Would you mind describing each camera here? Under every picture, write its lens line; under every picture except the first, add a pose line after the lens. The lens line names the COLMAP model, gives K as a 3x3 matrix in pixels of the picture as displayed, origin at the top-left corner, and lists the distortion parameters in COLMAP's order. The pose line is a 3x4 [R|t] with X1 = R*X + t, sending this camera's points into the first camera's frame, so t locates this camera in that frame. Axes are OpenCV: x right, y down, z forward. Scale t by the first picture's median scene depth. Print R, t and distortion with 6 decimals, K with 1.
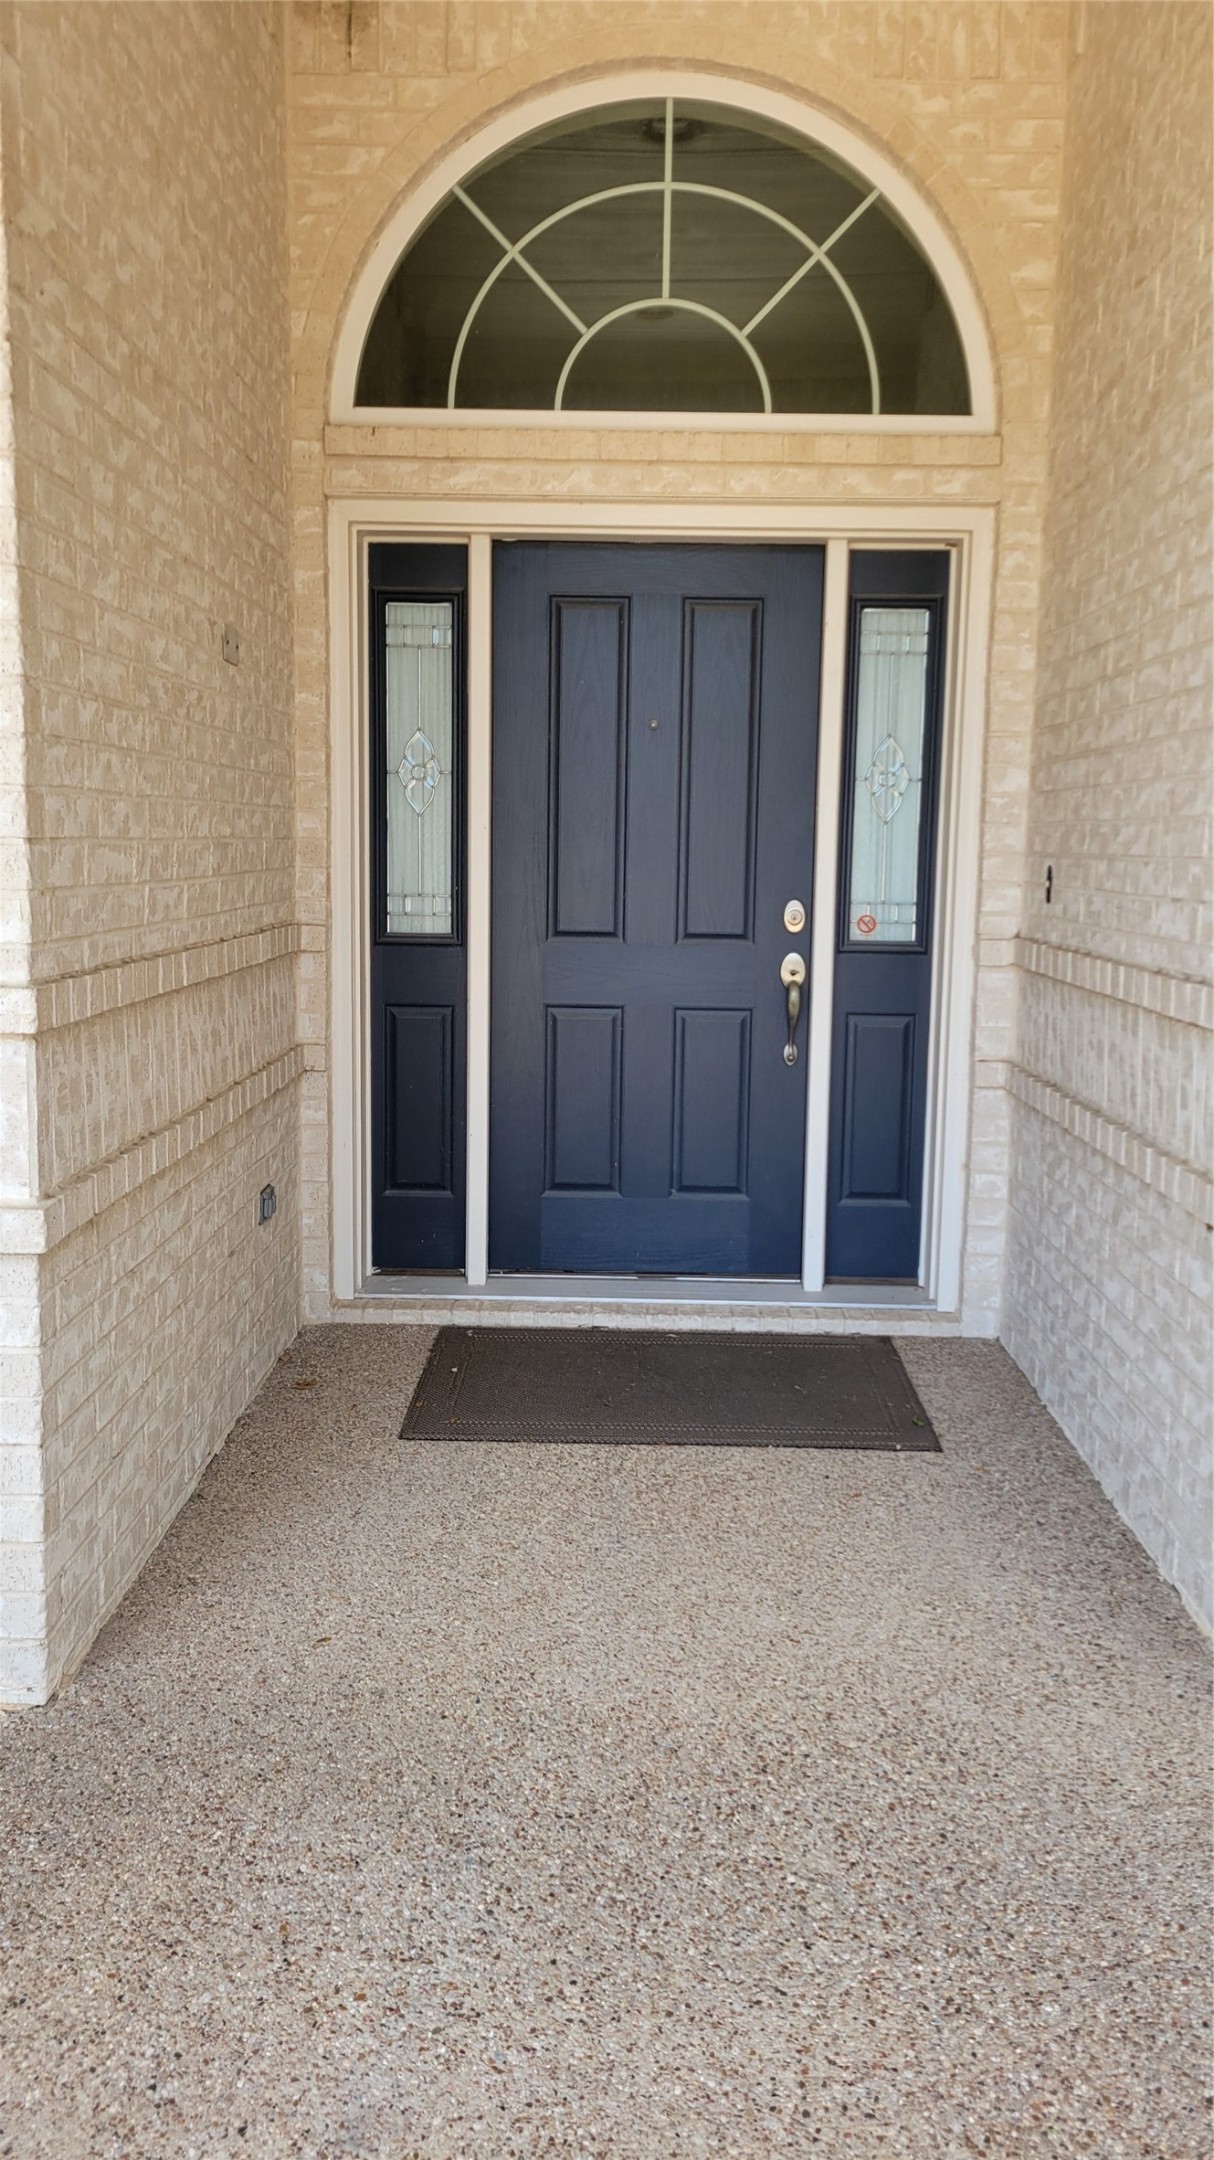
lens RADIAL K [[1589.5, 0, 612.4], [0, 1589.5, 1063.0], [0, 0, 1]] dist [0.035664, -0.030786]
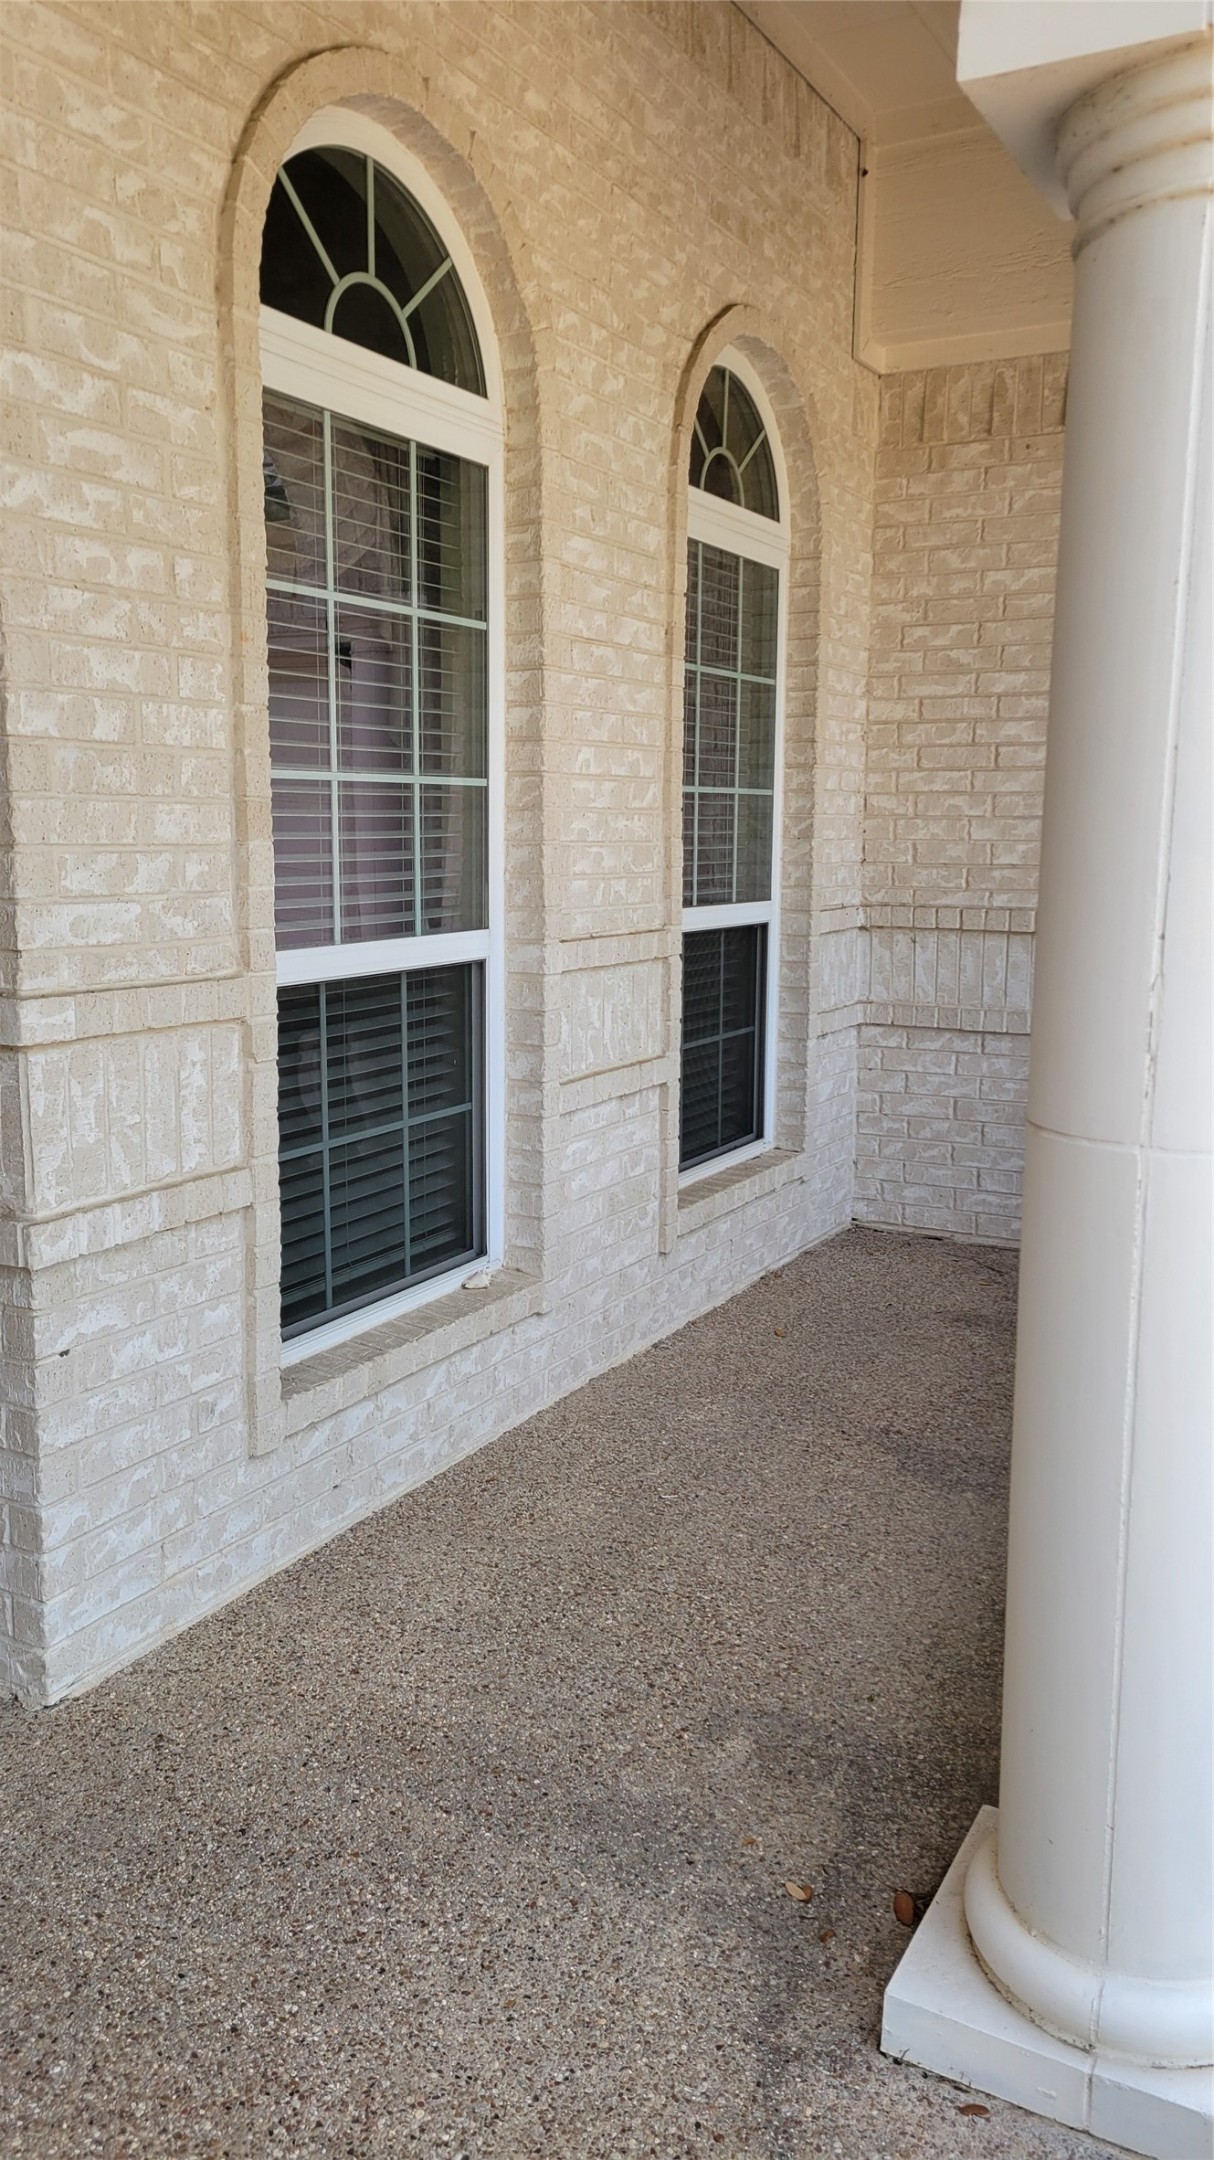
lens RADIAL K [[1589.5, 0, 612.4], [0, 1589.5, 1063.0], [0, 0, 1]] dist [0.035664, -0.030786]
pose [[0.462920, -0.146568, 0.874199, -0.328912], [0.124100, 0.987238, 0.099805, -0.053891], [-0.877670, 0.062286, 0.475201, 0.230583]]
